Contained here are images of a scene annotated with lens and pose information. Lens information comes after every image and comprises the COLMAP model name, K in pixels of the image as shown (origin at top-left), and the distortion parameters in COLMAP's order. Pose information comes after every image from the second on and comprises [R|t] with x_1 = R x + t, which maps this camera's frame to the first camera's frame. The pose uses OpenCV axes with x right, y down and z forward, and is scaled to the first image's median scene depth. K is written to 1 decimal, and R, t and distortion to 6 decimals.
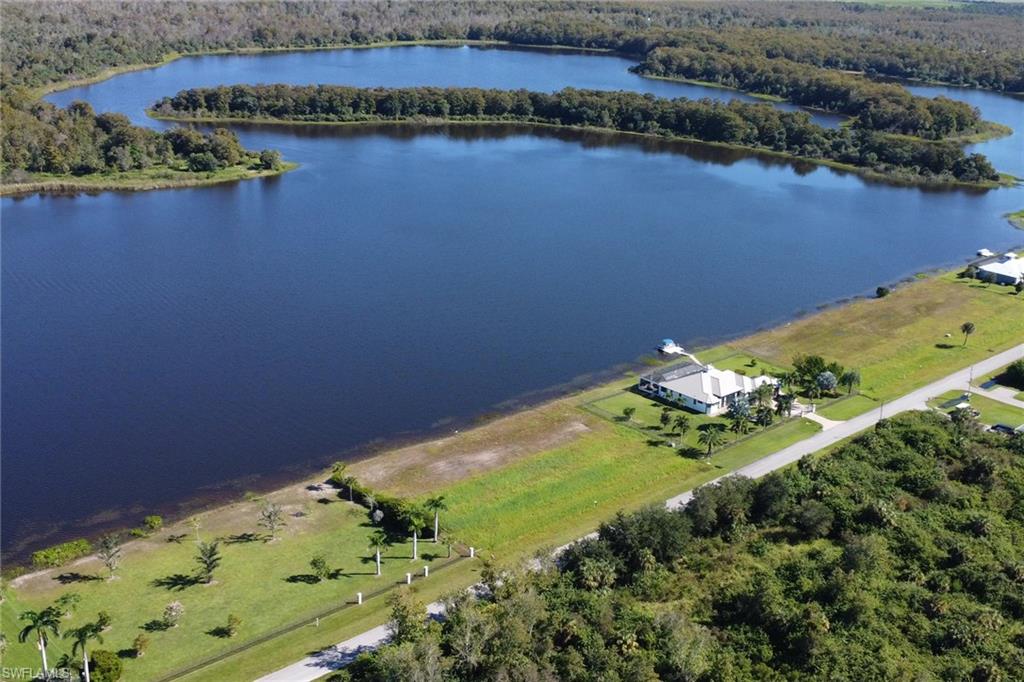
lens RADIAL K [[1178.8, 0, 590.4], [0, 1178.8, 339.1], [0, 0, 1]] dist [-0.011850, -0.038465]
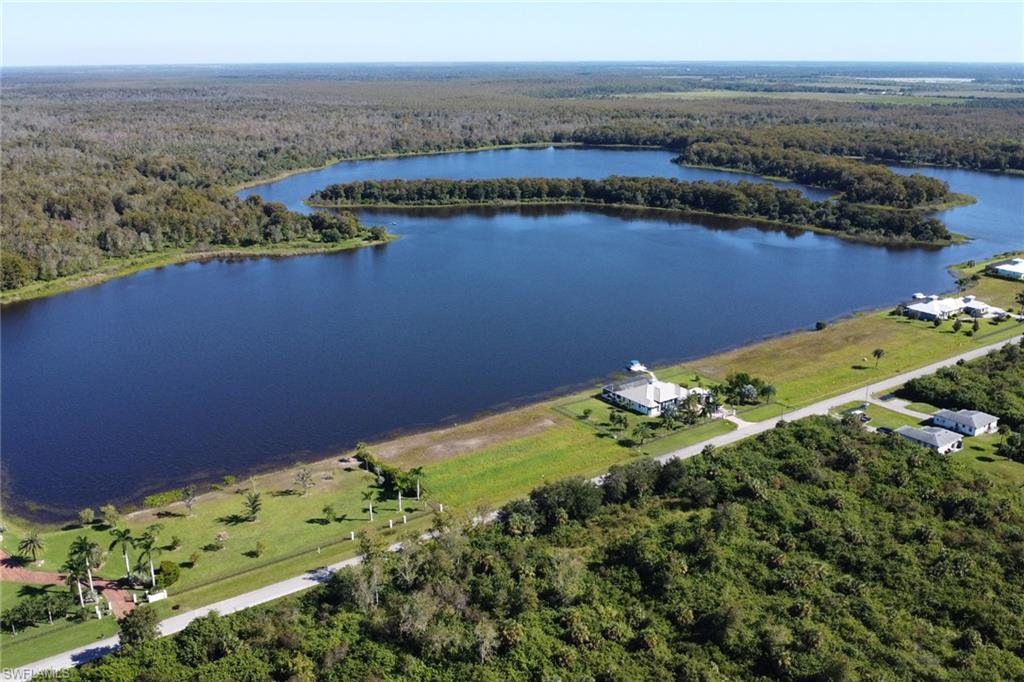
lens RADIAL K [[913.8, 0, 512.0], [0, 913.8, 341.0], [0, 0, 1]] dist [-0.016891, -0.029067]
pose [[0.984603, 0.001495, -0.174799, 0.055686], [-0.007679, 0.999368, -0.034707, 0.007594], [0.174637, 0.035515, 0.983992, -0.013649]]
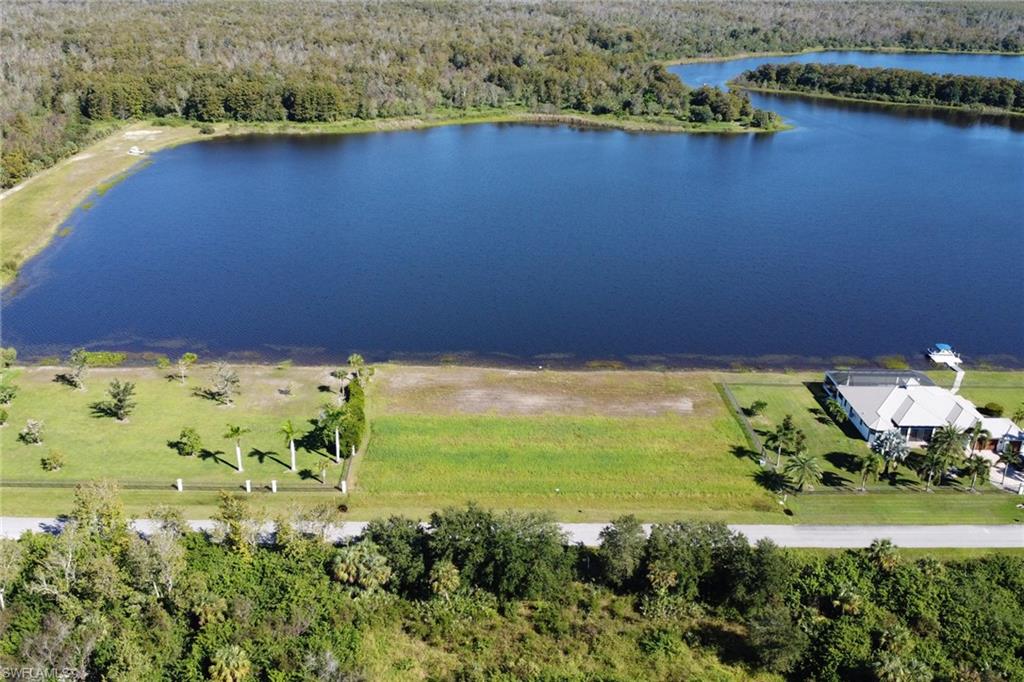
lens RADIAL K [[937.2, 0, 503.0], [0, 937.2, 317.5], [0, 0, 1]] dist [-0.011636, -0.052182]
pose [[0.717092, 0.219444, -0.661531, 0.127998], [-0.212502, 0.972787, 0.092345, -0.005766], [0.663794, 0.074357, 0.744210, 0.194048]]
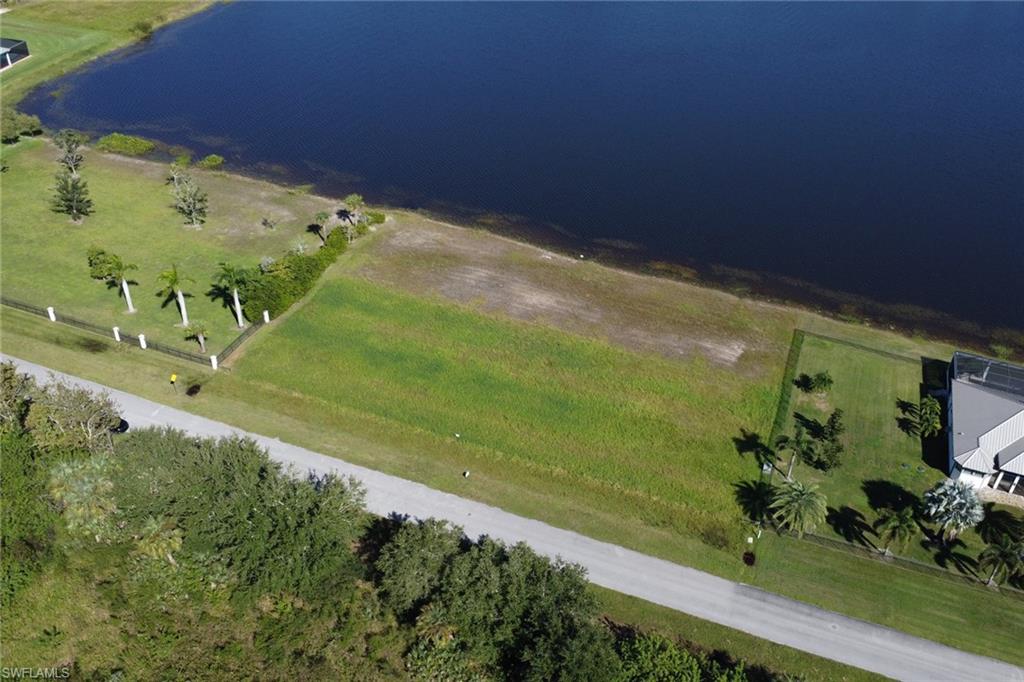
lens RADIAL K [[892.7, 0, 582.0], [0, 892.7, 343.1], [0, 0, 1]] dist [-0.027172, -0.006661]
pose [[0.443863, 0.499720, -0.743818, 0.117416], [-0.344223, 0.861465, 0.373349, -0.027647], [0.827343, 0.090323, 0.554388, 0.298887]]
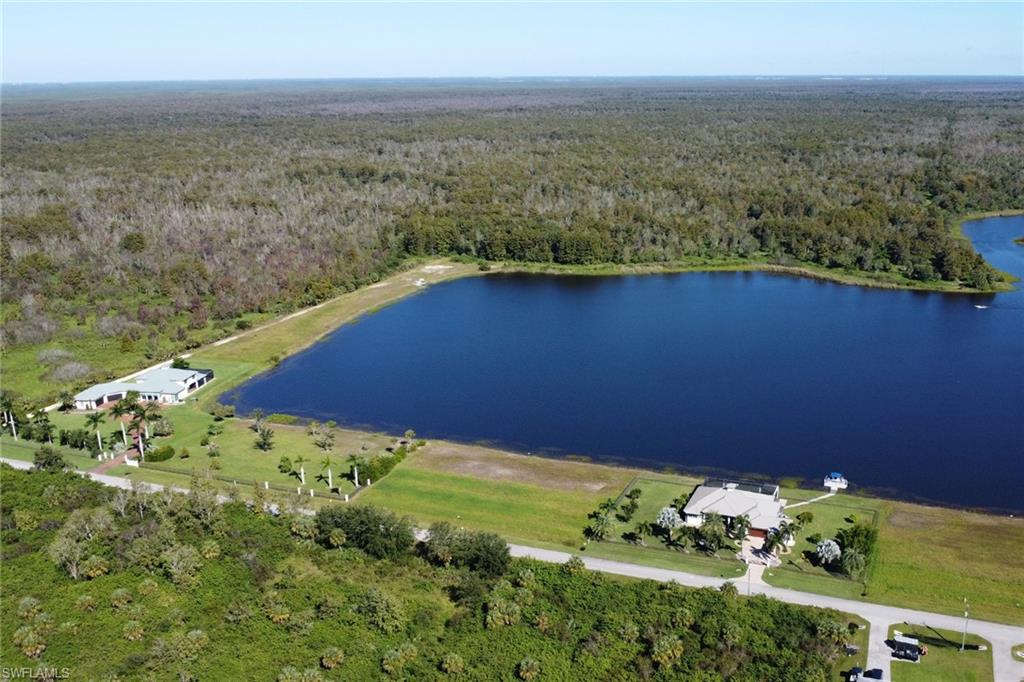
lens RADIAL K [[1017.5, 0, 591.2], [0, 1017.5, 341.9], [0, 0, 1]] dist [-0.021304, 0.003319]
pose [[0.421733, 0.185985, -0.887441, 0.351768], [-0.273458, 0.959254, 0.071081, -0.053819], [0.864501, 0.212700, 0.455408, 0.221790]]
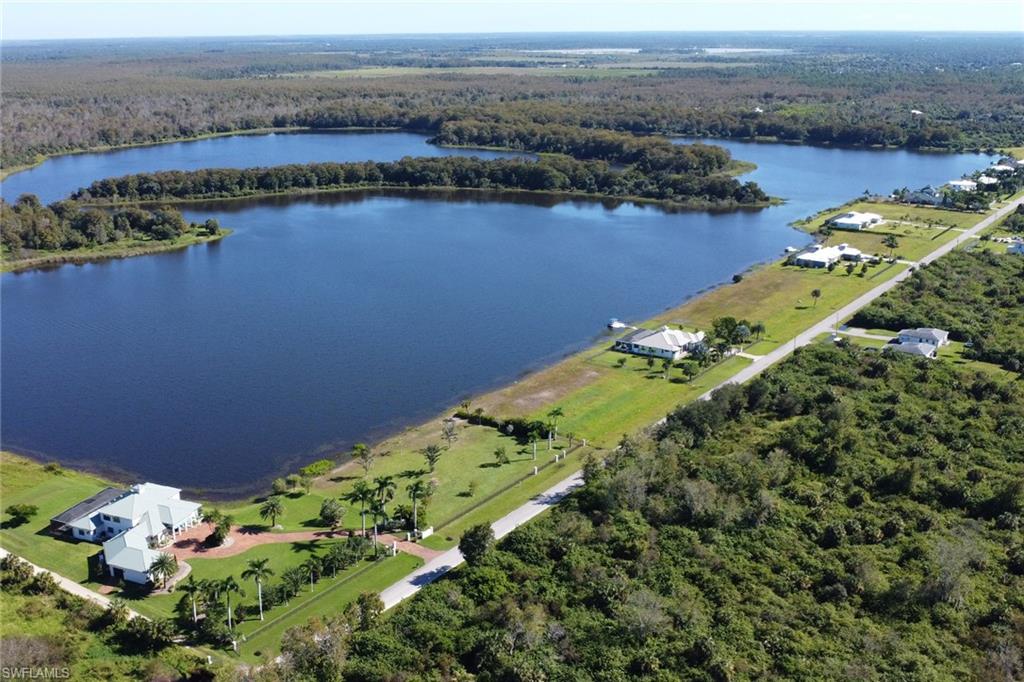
lens RADIAL K [[1078.5, 0, 432.6], [0, 1078.5, 341.7], [0, 0, 1]] dist [-0.019694, -0.013615]
pose [[0.990735, -0.089828, 0.101856, -0.140233], [0.094597, 0.994587, -0.042995, 0.031462], [-0.097442, 0.052232, 0.993870, -0.117045]]
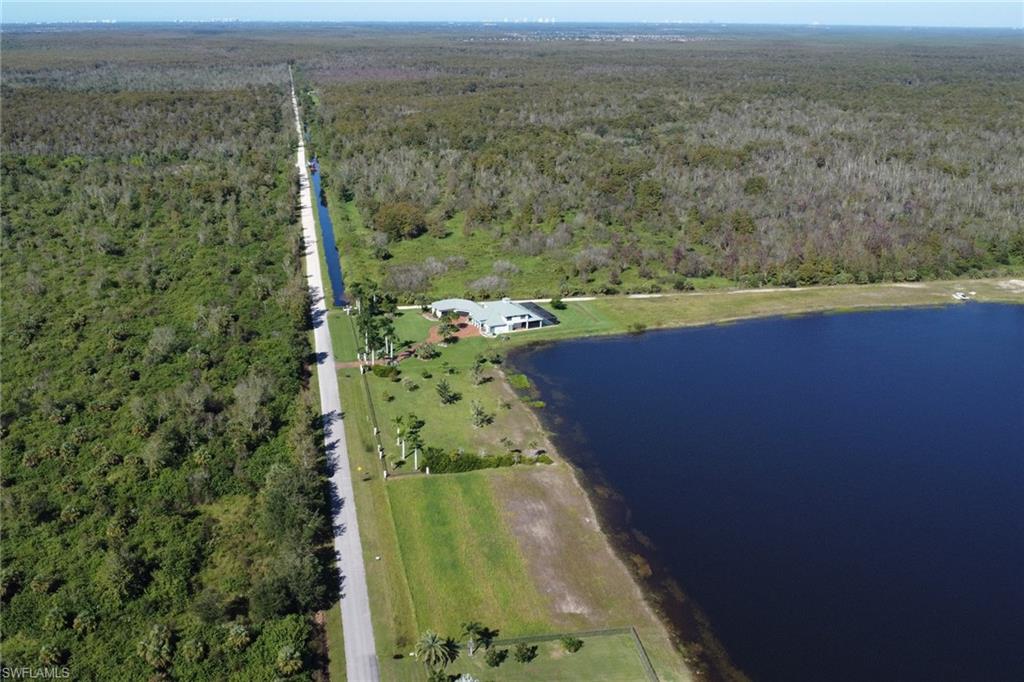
lens RADIAL K [[914.9, 0, 433.2], [0, 914.9, 341.8], [0, 0, 1]] dist [-0.012531, -0.008367]
pose [[-0.588545, 0.225327, -0.776429, 0.212329], [-0.297206, 0.832825, 0.466980, -0.147939], [0.751853, 0.505598, -0.423187, 0.468720]]
